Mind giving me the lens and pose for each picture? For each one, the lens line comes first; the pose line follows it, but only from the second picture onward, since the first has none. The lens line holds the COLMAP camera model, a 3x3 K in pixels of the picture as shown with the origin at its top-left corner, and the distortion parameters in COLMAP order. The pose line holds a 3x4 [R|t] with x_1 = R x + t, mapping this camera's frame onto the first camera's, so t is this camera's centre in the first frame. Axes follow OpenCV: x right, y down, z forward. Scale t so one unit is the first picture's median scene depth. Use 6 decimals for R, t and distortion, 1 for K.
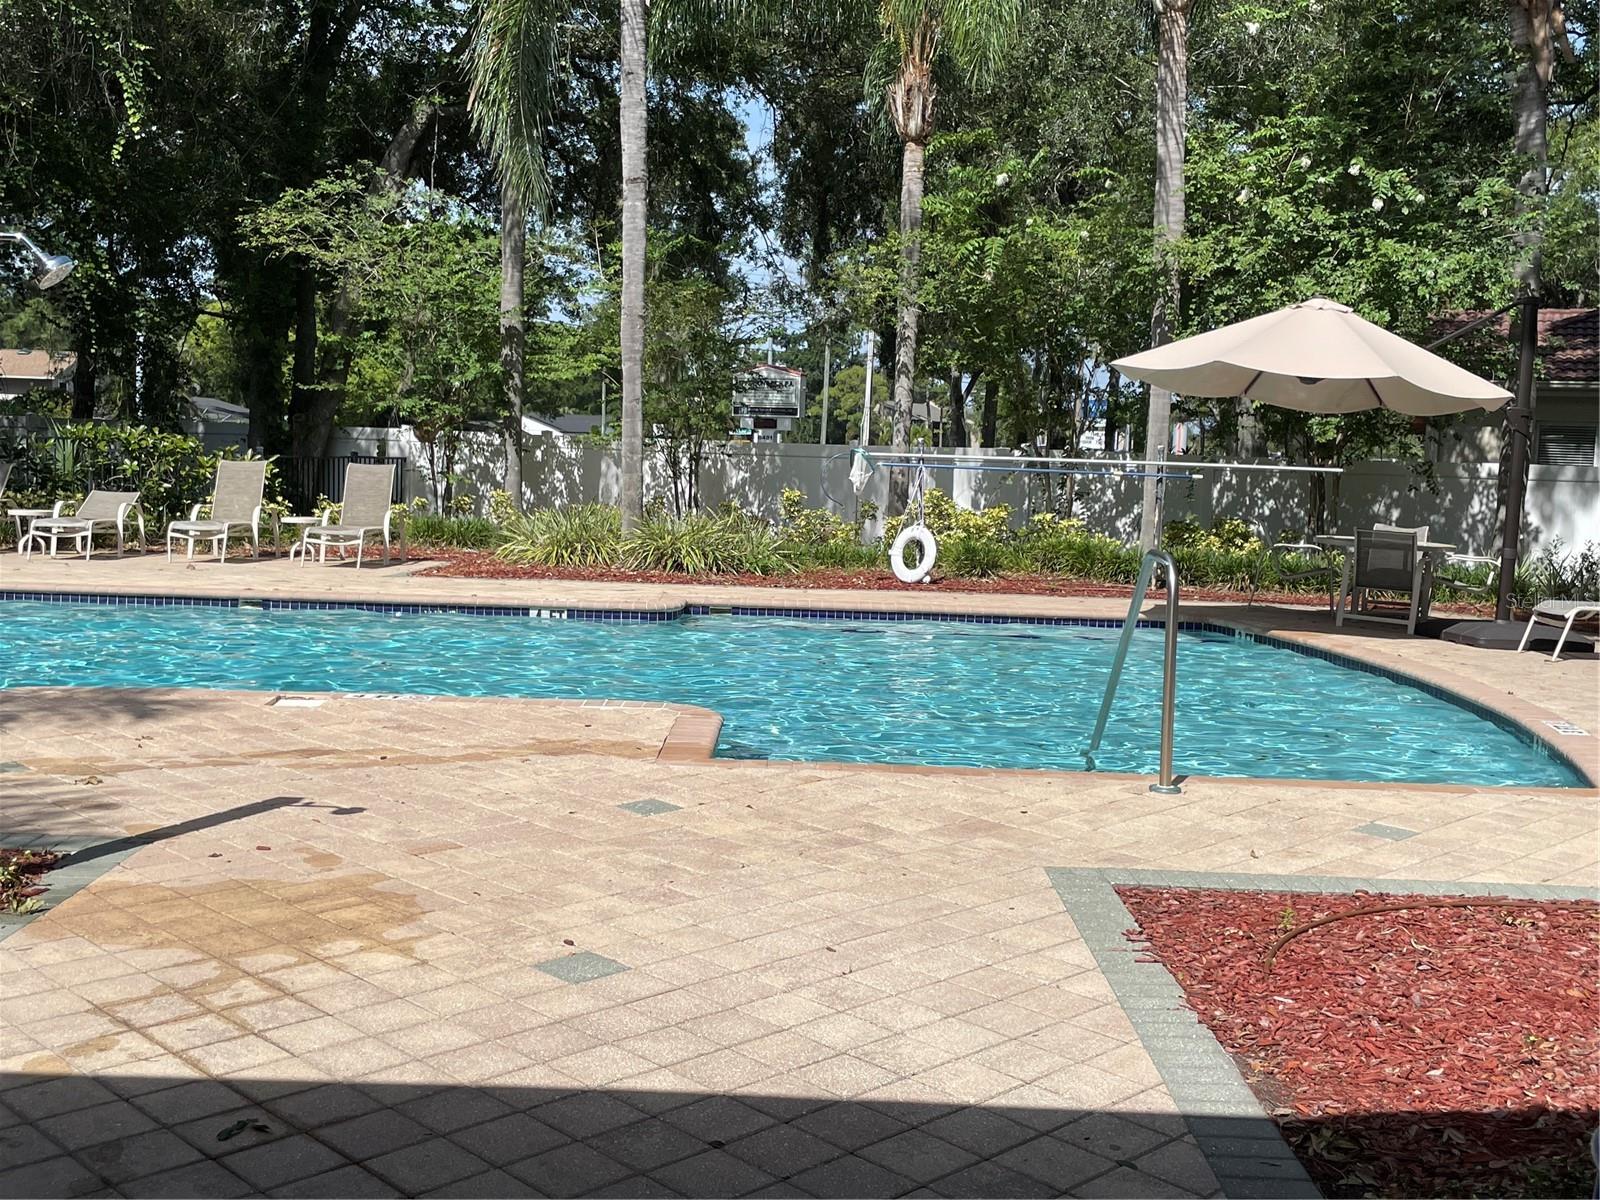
lens RADIAL K [[1719.9, 0, 800.0], [0, 1719.9, 600.0], [0, 0, 1]] dist [0.104336, -0.191626]
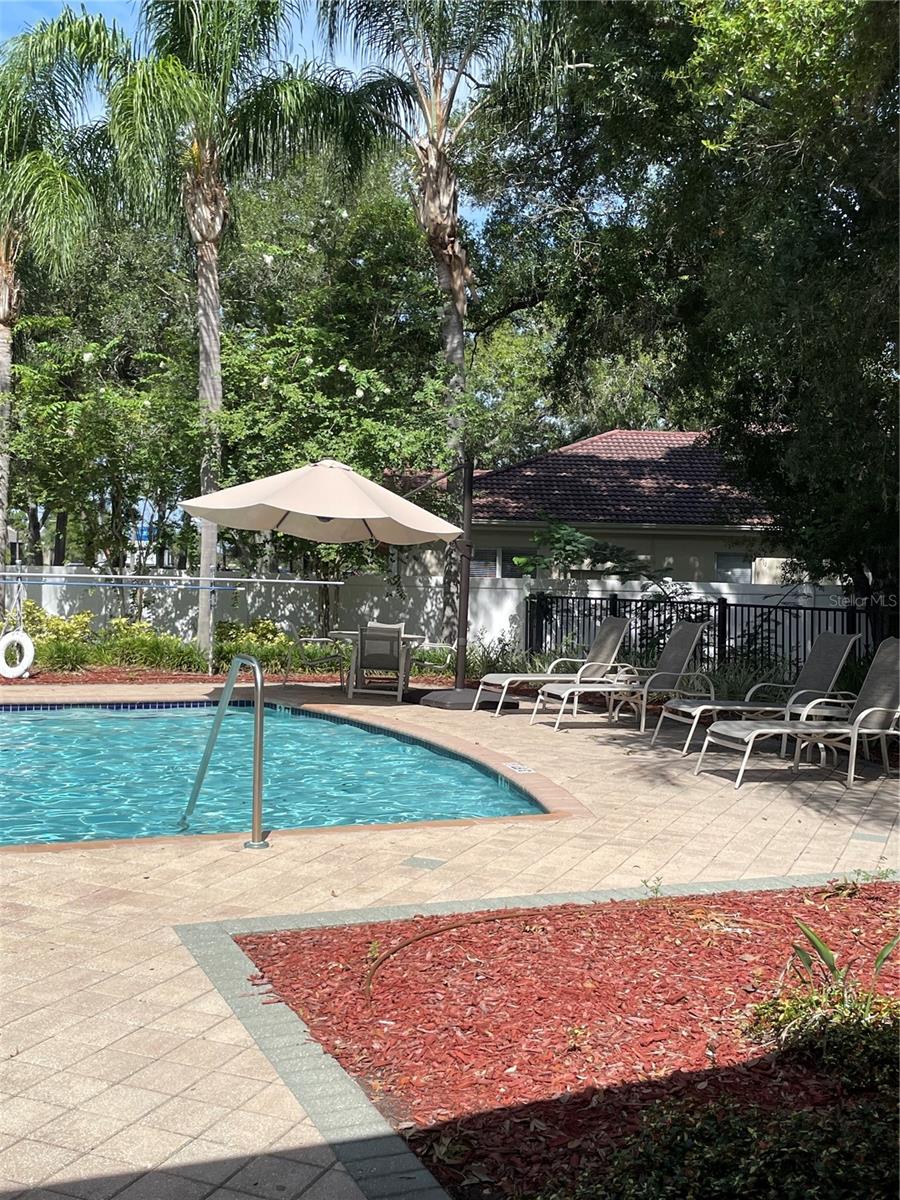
lens RADIAL K [[1289.9, 0, 450.0], [0, 1289.9, 600.0], [0, 0, 1]] dist [0.104336, -0.191626]
pose [[0.919886, -0.017294, 0.391805, -0.011416], [0.040163, 0.997929, -0.050247, -0.006739], [-0.390124, 0.061958, 0.918675, 0.027732]]
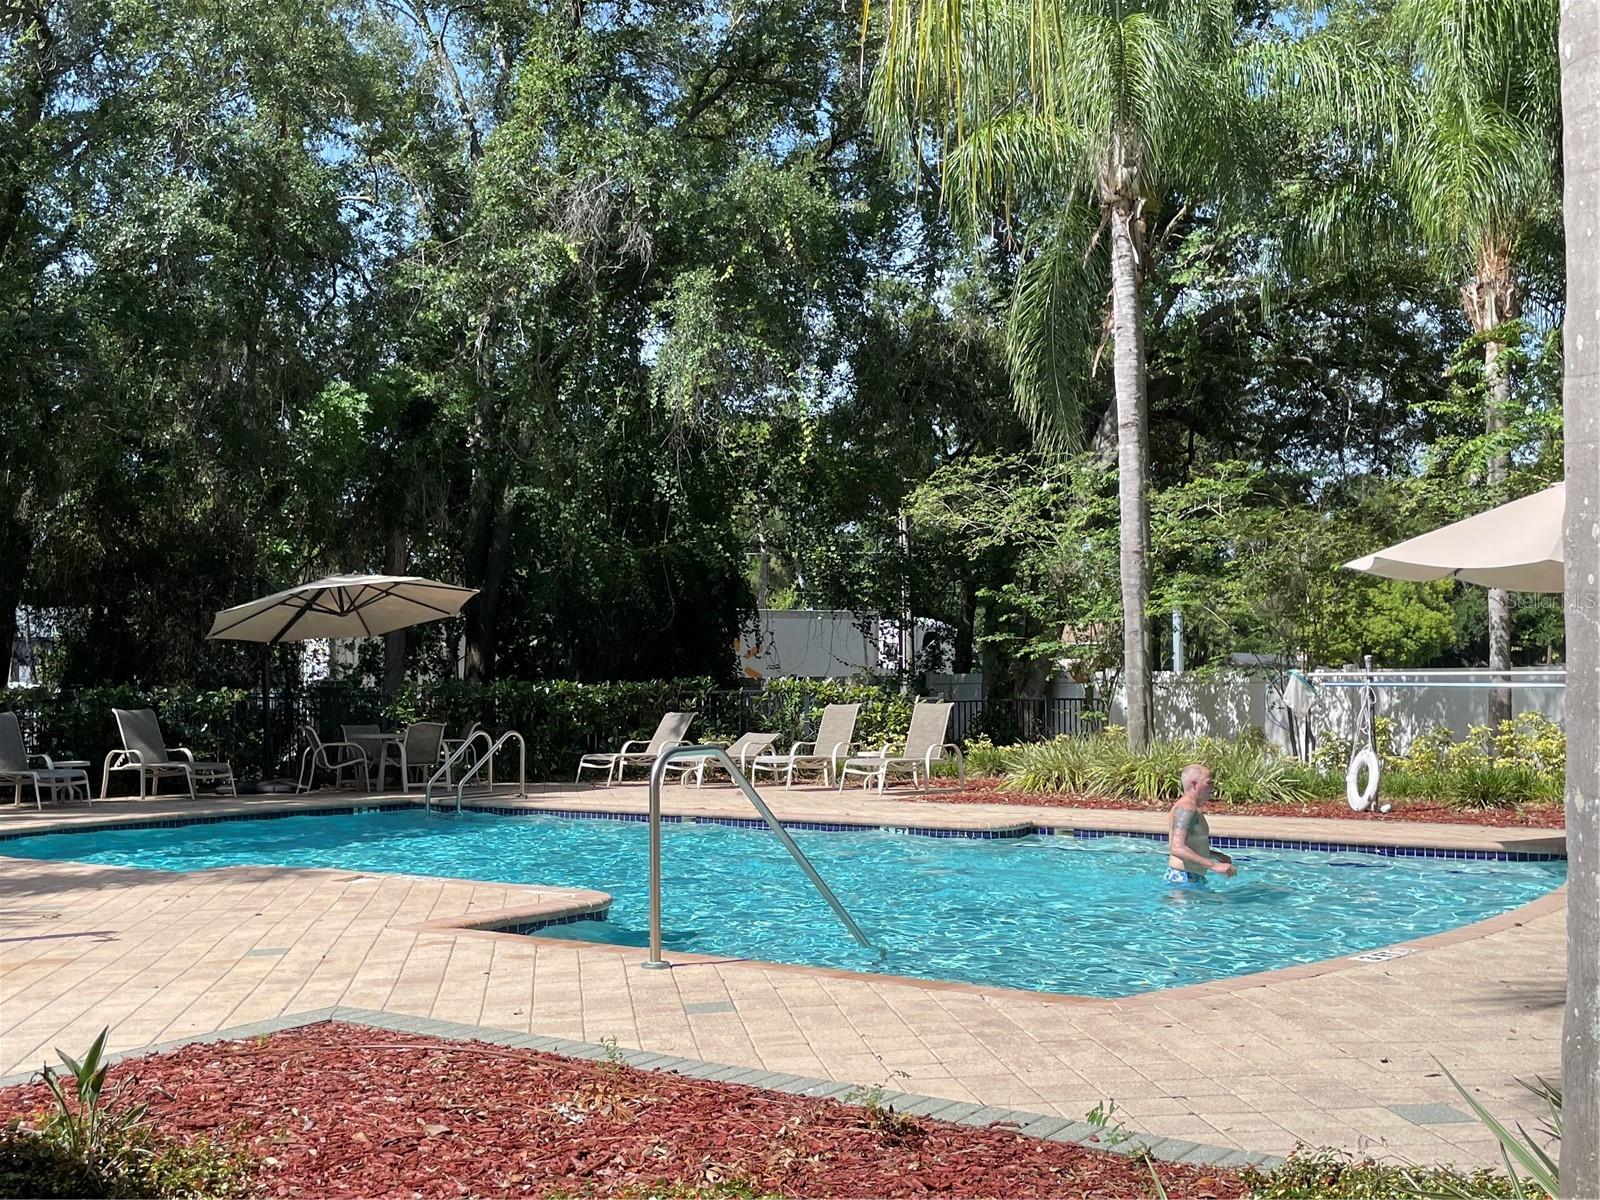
lens RADIAL K [[1719.9, 0, 800.0], [0, 1719.9, 600.0], [0, 0, 1]] dist [0.104336, -0.191626]
pose [[0.785109, -0.068764, -0.615528, 0.390236], [-0.017647, 0.990931, -0.133211, 0.007296], [0.619106, 0.115447, 0.776775, 0.061706]]
